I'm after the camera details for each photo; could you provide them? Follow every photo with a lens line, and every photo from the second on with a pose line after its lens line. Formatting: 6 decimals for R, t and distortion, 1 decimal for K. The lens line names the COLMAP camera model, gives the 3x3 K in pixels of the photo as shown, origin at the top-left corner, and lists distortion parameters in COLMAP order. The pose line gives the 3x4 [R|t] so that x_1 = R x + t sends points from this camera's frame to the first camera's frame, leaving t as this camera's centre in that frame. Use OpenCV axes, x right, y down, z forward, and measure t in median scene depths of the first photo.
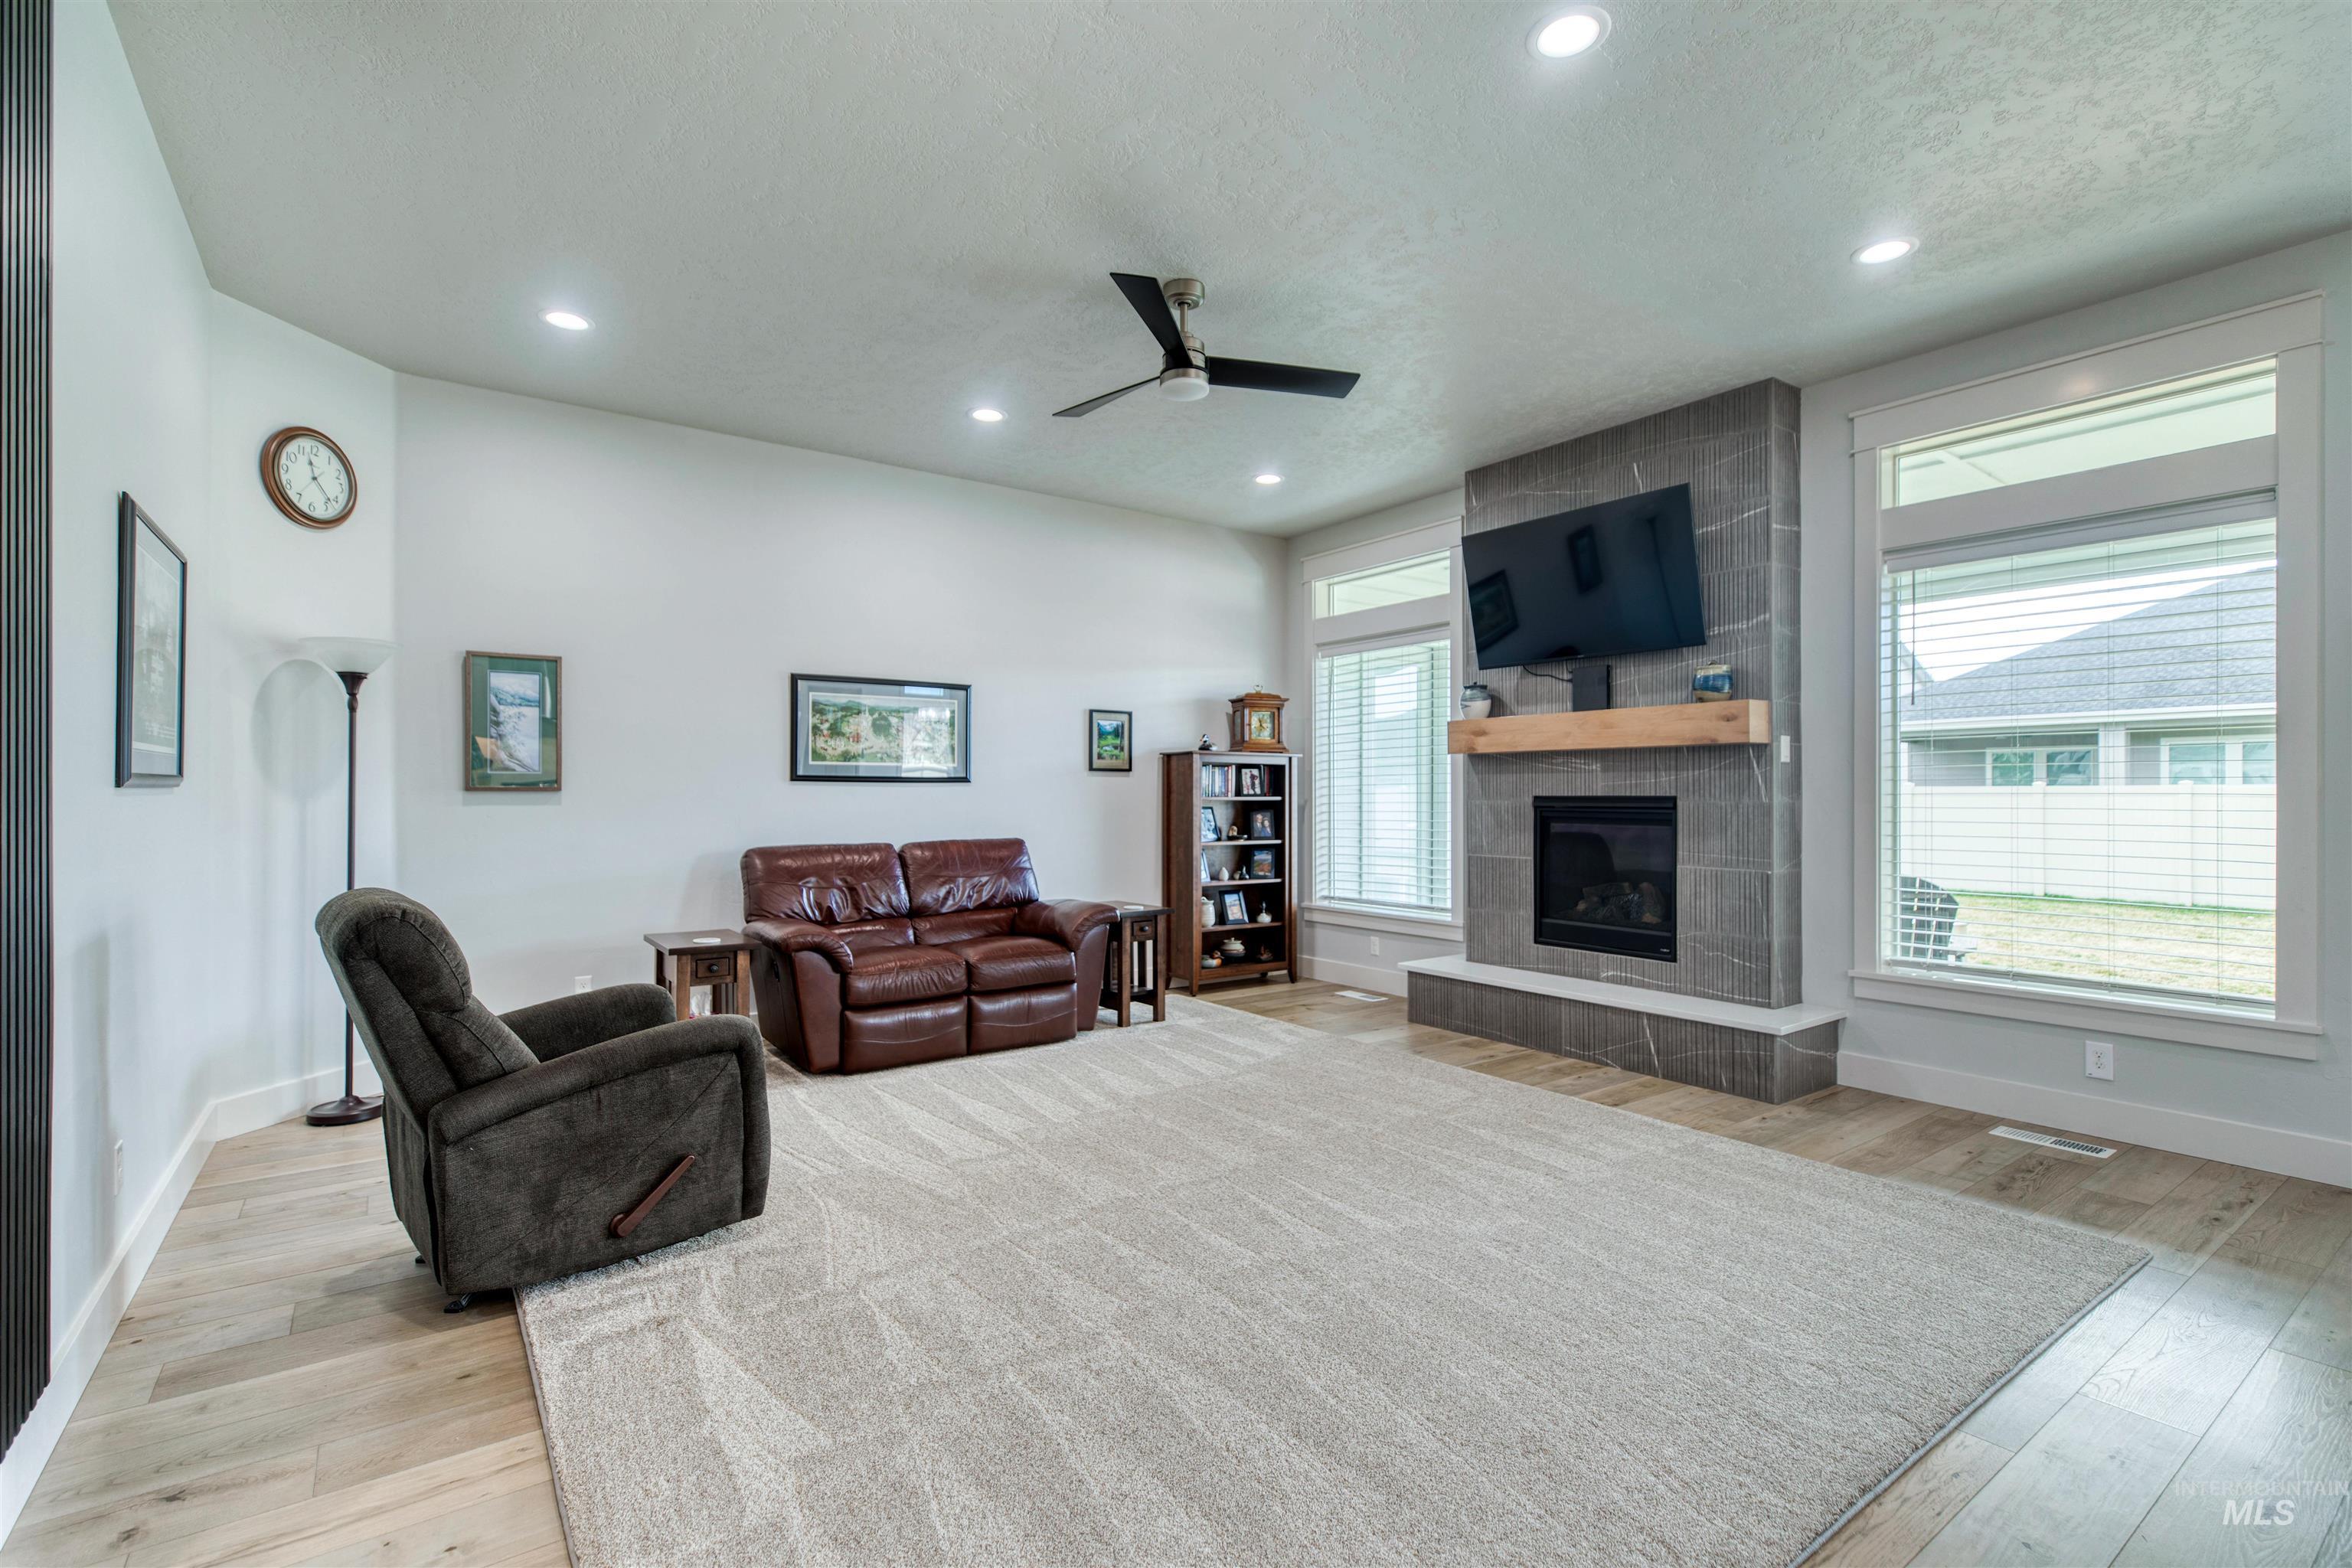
lens RADIAL K [[1079.6, 0, 1172.6], [0, 1079.6, 790.0], [0, 0, 1]] dist [0.006844, -0.001621]
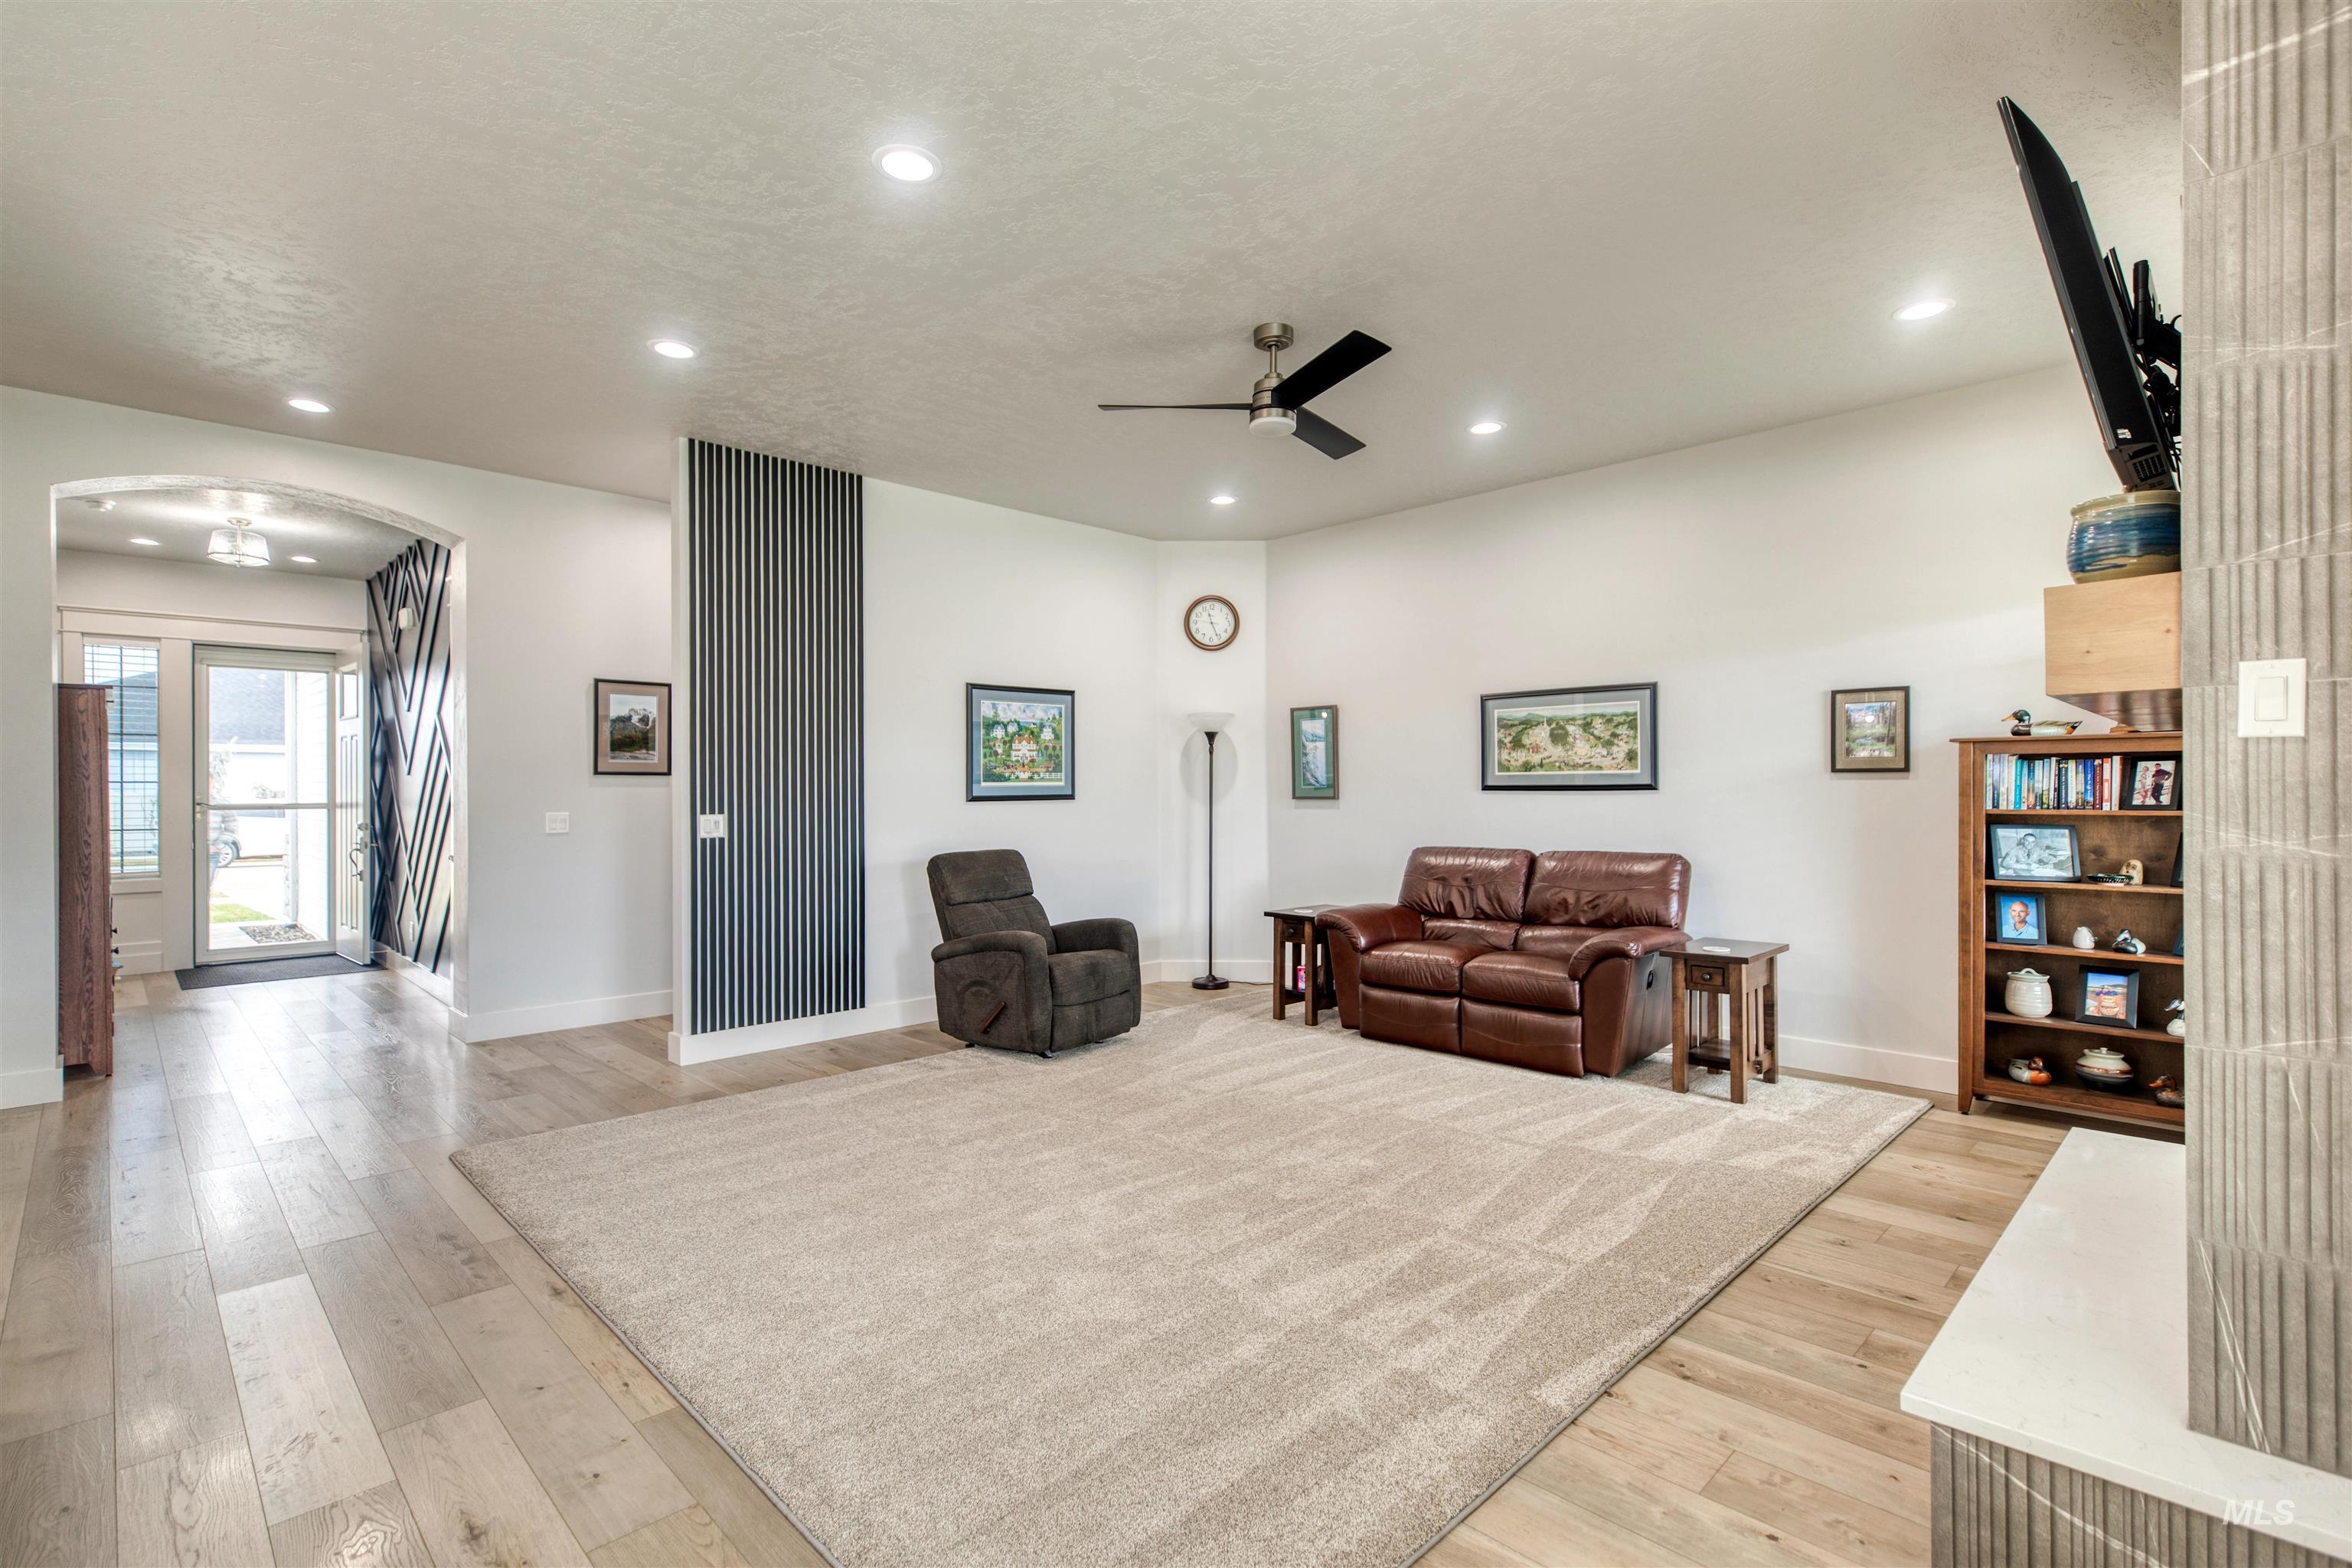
lens RADIAL K [[1079.6, 0, 1162.5], [0, 1079.6, 792.6], [0, 0, 1]] dist [0.006844, -0.001621]
pose [[0.142914, -0.000895, -0.989735, 0.745873], [0.008882, 0.999960, 0.000379, -0.009850], [0.989695, -0.008845, 0.142916, 0.530295]]
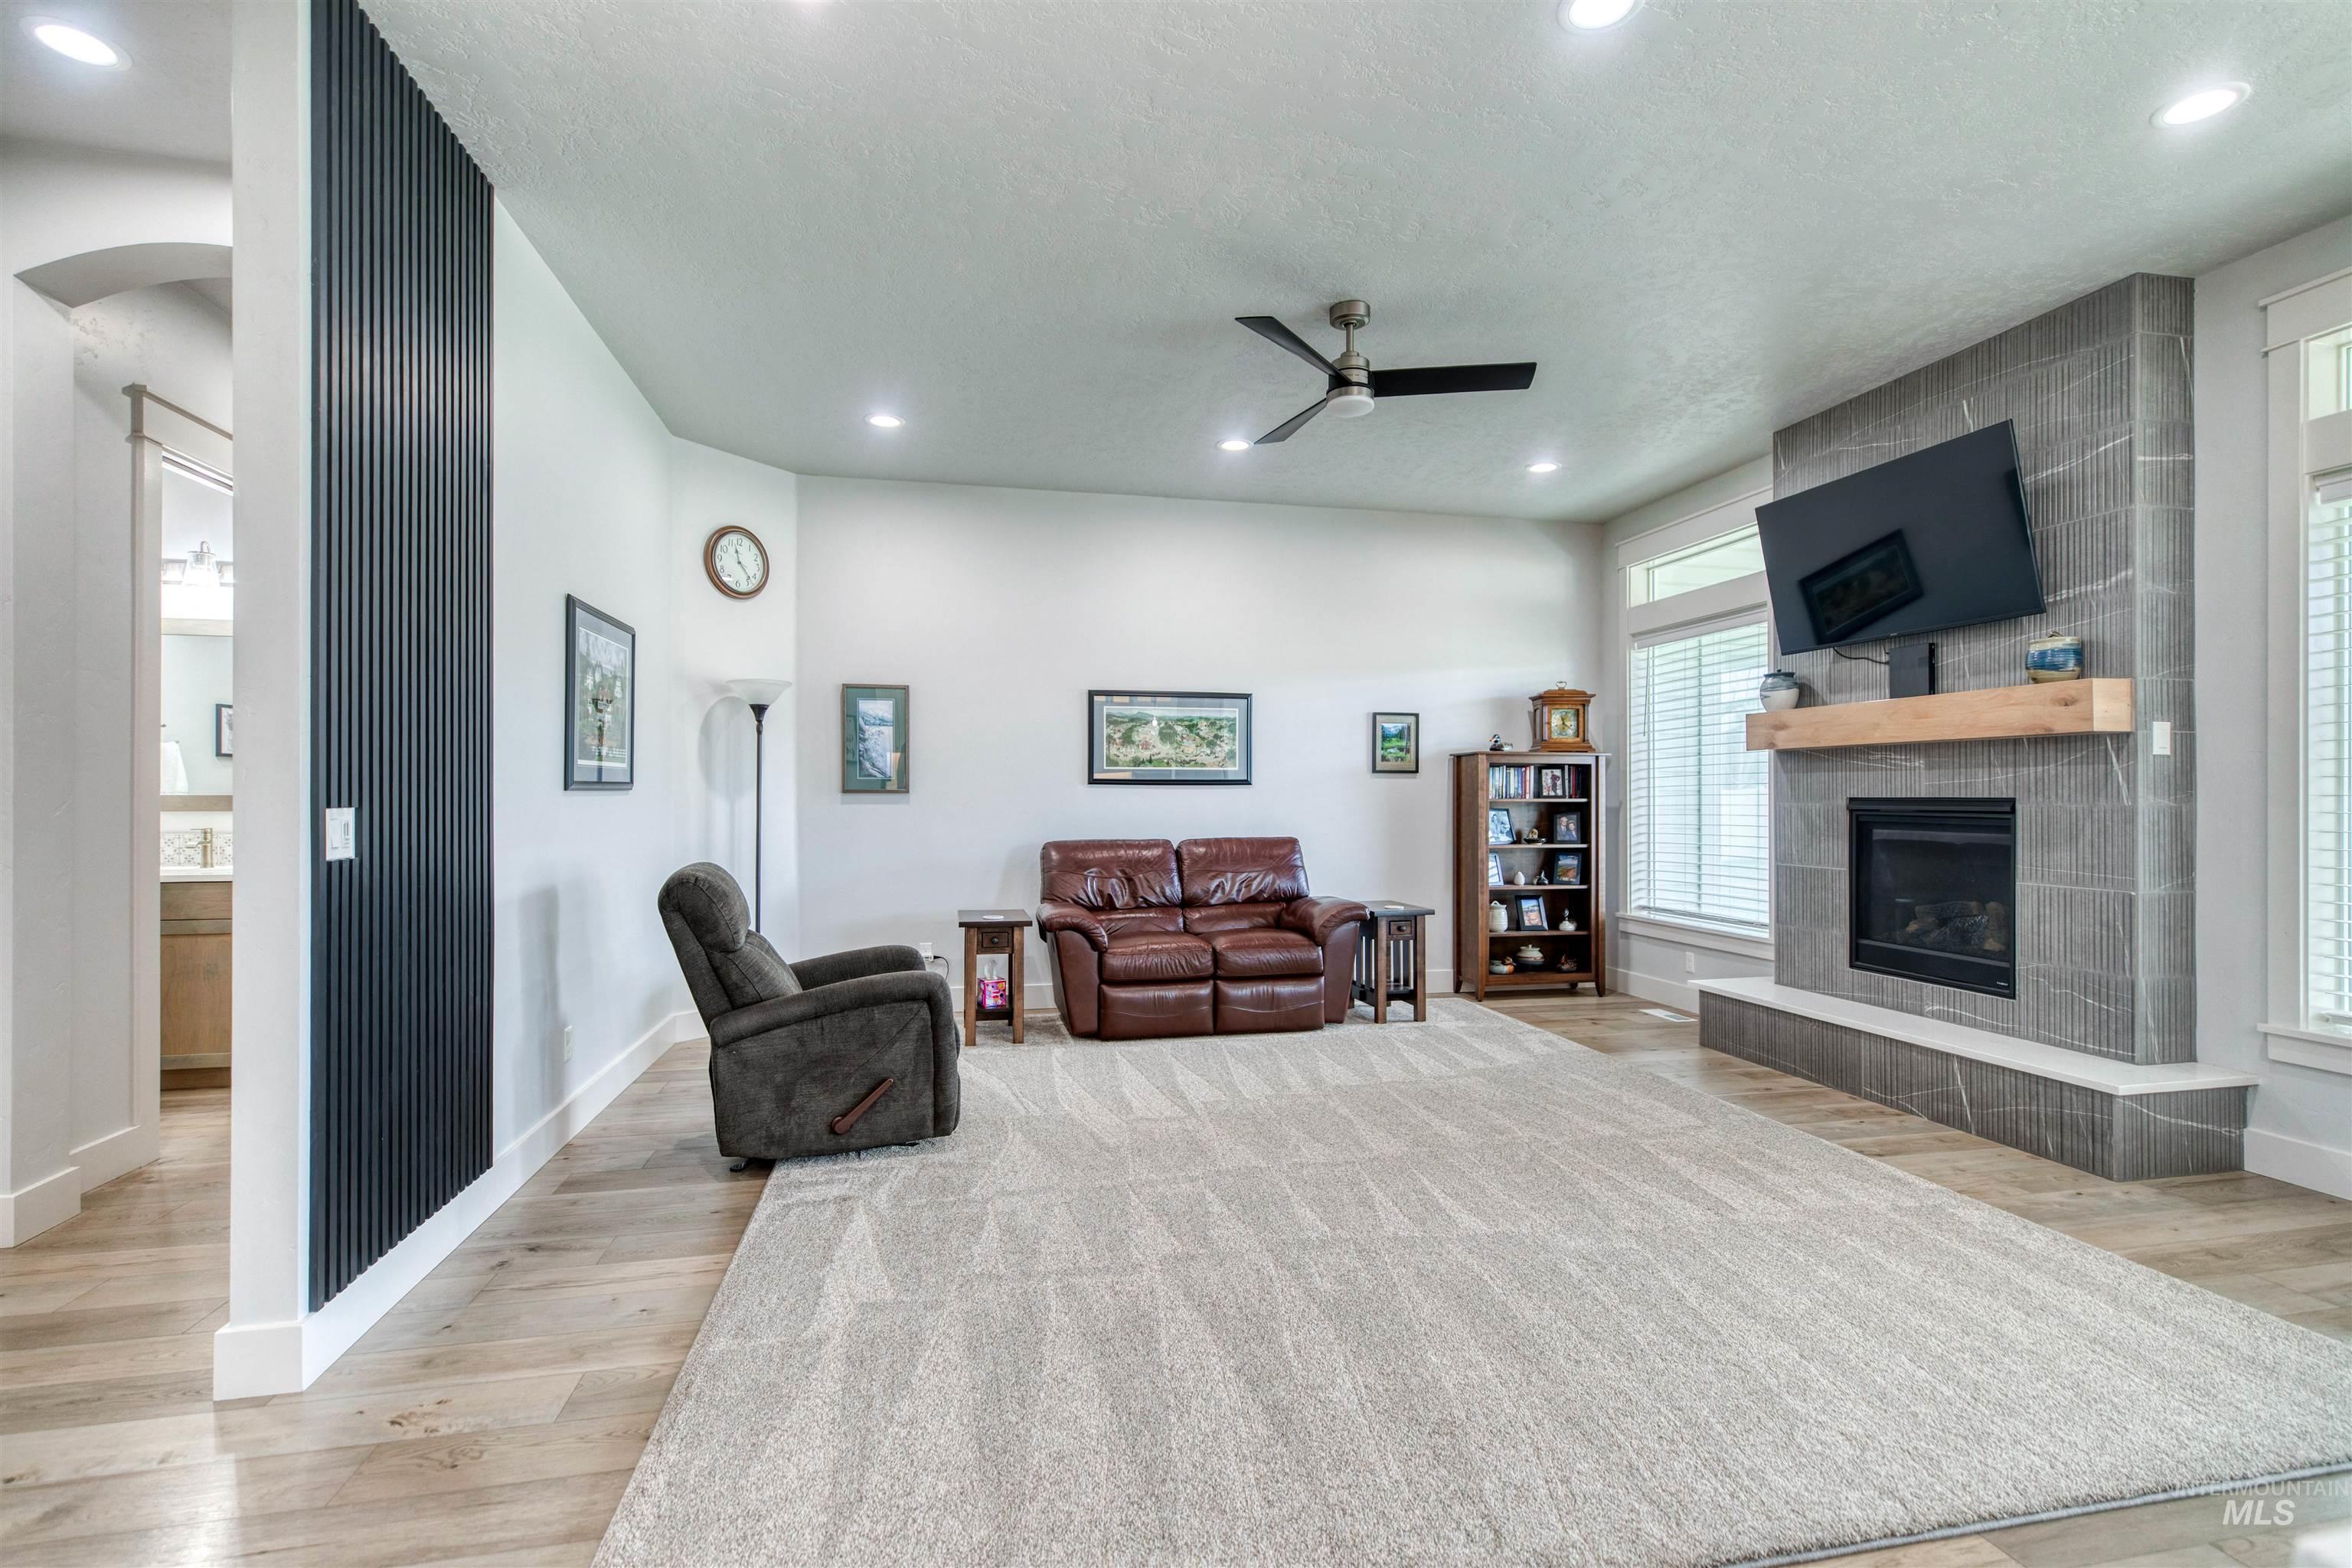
lens RADIAL K [[1079.6, 0, 1165.4], [0, 1079.6, 790.8], [0, 0, 1]] dist [0.006844, -0.001621]
pose [[0.915047, -0.001801, -0.403344, 0.191908], [0.001360, 0.999998, -0.001379, 0.000670], [0.403345, 0.000713, 0.915048, -0.017781]]
